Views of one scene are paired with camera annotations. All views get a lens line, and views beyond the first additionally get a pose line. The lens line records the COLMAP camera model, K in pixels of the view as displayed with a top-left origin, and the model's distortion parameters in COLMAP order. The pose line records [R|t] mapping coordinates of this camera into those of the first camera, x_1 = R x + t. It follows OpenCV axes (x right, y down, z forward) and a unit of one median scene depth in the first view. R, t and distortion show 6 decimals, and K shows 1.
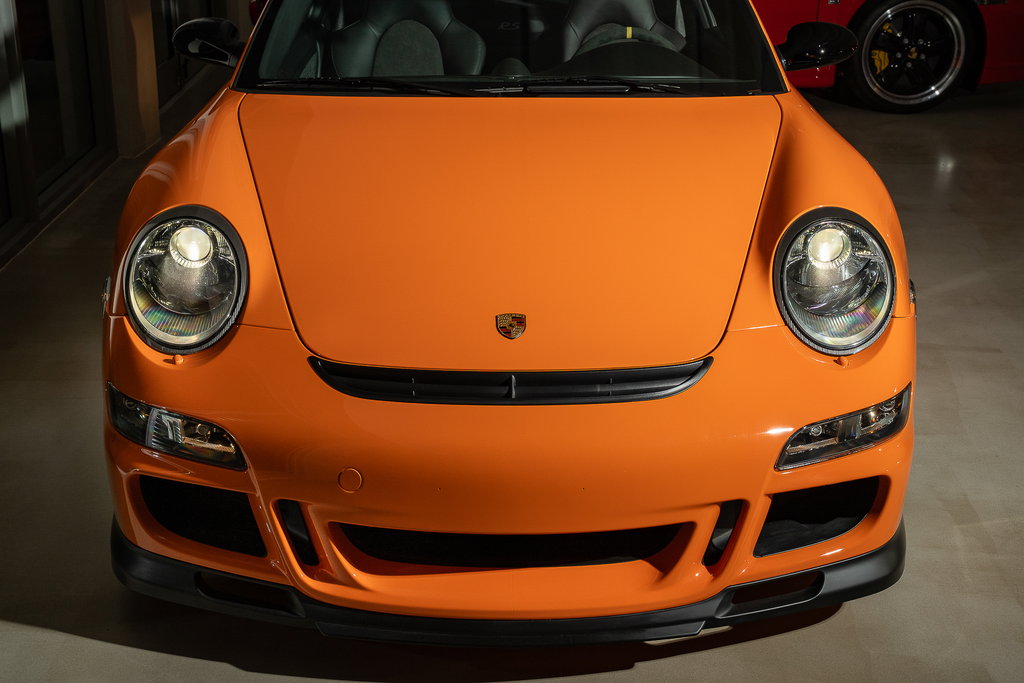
lens RADIAL K [[1631.2, 0, 515.6], [0, 1631.2, 310.4], [0, 0, 1]] dist [0.259459, 0.000000]
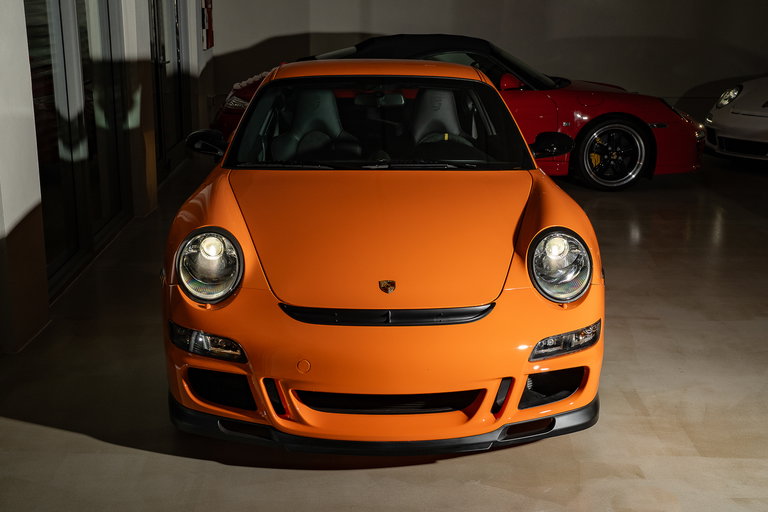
lens RADIAL K [[1142.0, 0, 383.0], [0, 1142.0, 262.8], [0, 0, 1]] dist [0.085181, 0.000000]
pose [[0.999790, -0.002196, 0.020392, -0.032805], [0.003609, 0.997576, -0.069499, 0.069324], [-0.020190, 0.069558, 0.997374, -0.285341]]
